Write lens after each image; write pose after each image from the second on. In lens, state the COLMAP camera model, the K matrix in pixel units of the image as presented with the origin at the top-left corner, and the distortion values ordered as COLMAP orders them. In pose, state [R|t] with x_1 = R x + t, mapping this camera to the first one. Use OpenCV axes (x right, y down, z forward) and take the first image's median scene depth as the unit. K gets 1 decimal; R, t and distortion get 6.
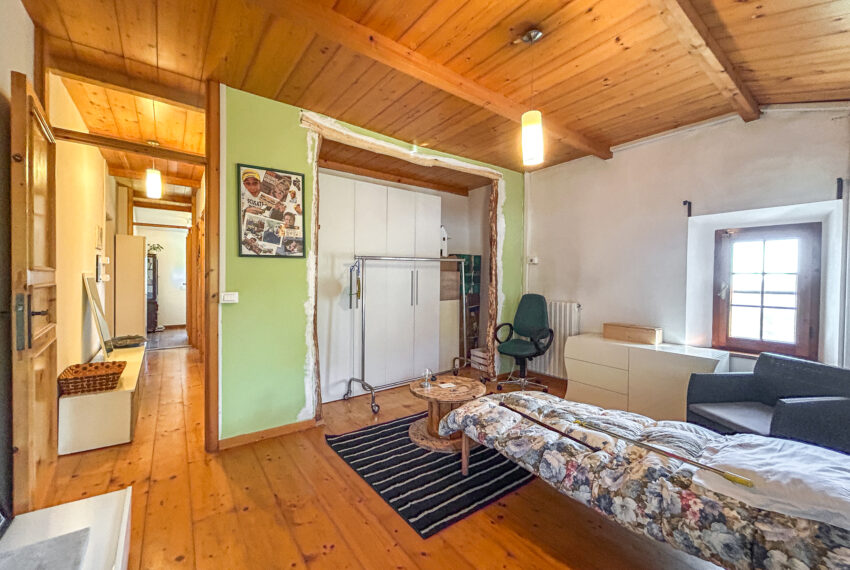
lens RADIAL K [[346.8, 0, 426.8], [0, 346.8, 285.9], [0, 0, 1]] dist [0.003267, 0.000272]
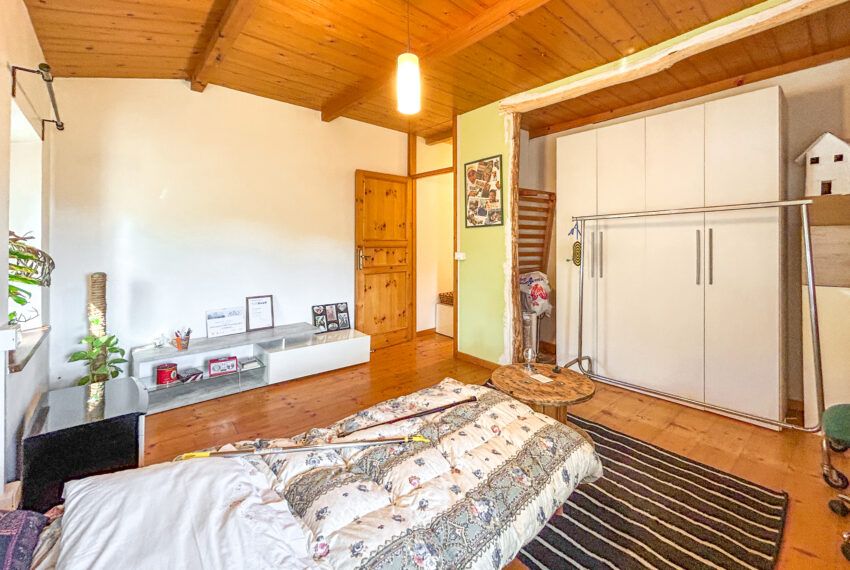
lens RADIAL K [[346.8, 0, 419.2], [0, 346.8, 242.4], [0, 0, 1]] dist [0.003267, 0.000272]
pose [[0.068523, -0.009920, -0.997600, 0.830635], [-0.018860, 0.999759, -0.011237, -0.004822], [0.997471, 0.019585, 0.068320, 0.673877]]
